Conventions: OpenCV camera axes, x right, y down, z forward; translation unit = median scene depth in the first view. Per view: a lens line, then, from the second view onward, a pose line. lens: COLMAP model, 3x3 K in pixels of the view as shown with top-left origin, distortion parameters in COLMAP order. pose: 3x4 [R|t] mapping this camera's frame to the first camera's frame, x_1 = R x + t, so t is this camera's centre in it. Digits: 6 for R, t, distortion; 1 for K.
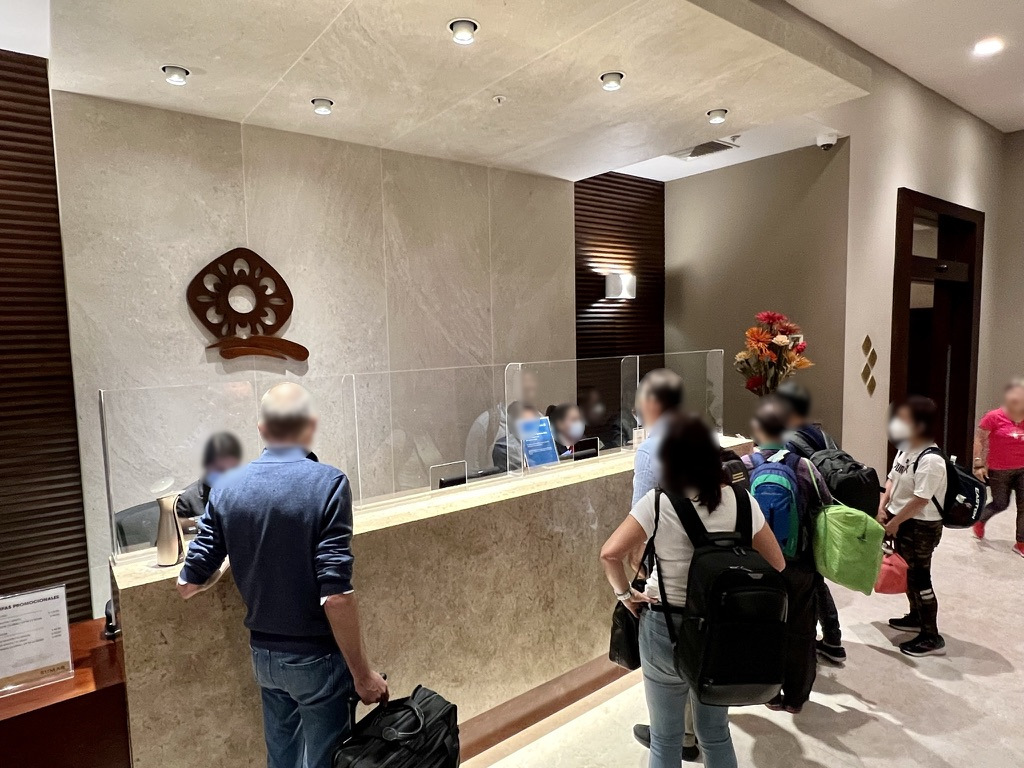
lens RADIAL K [[604.3, 0, 512.6], [0, 604.3, 385.2], [0, 0, 1]] dist [-0.002458, -0.000443]
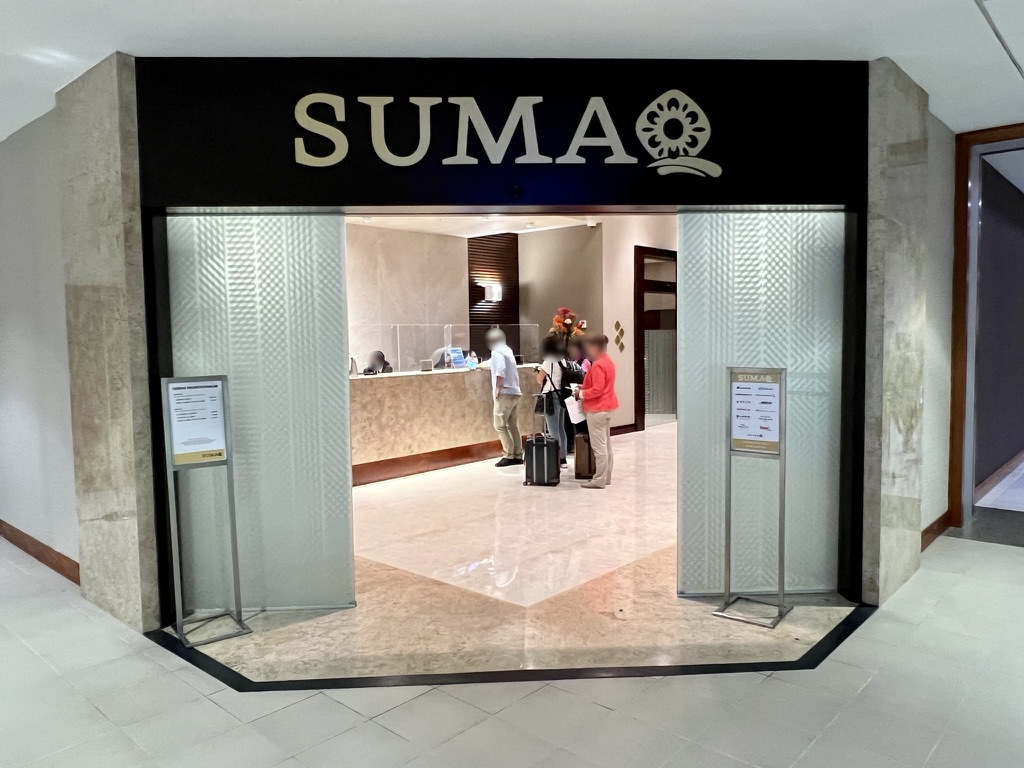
lens RADIAL K [[729.2, 0, 510.2], [0, 729.2, 383.5], [0, 0, 1]] dist [0.000734, -0.003690]
pose [[0.983841, -0.006260, 0.178936, -0.177360], [0.011557, 0.999525, -0.028573, 0.182814], [-0.178672, 0.030179, 0.983446, -1.247404]]
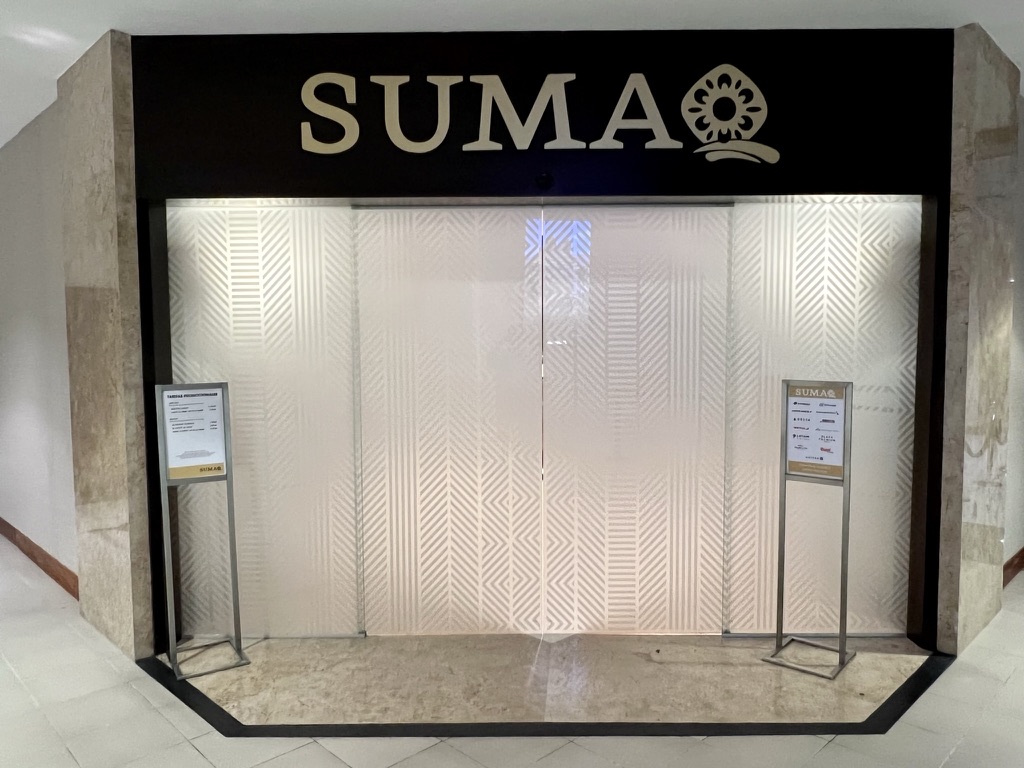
lens RADIAL K [[729.2, 0, 511.0], [0, 729.2, 389.3], [0, 0, 1]] dist [0.000734, -0.003690]
pose [[0.992516, 0.005671, 0.121985, -0.094409], [-0.002127, 0.999573, -0.029159, 0.161977], [-0.122098, 0.028681, 0.992104, -1.039467]]
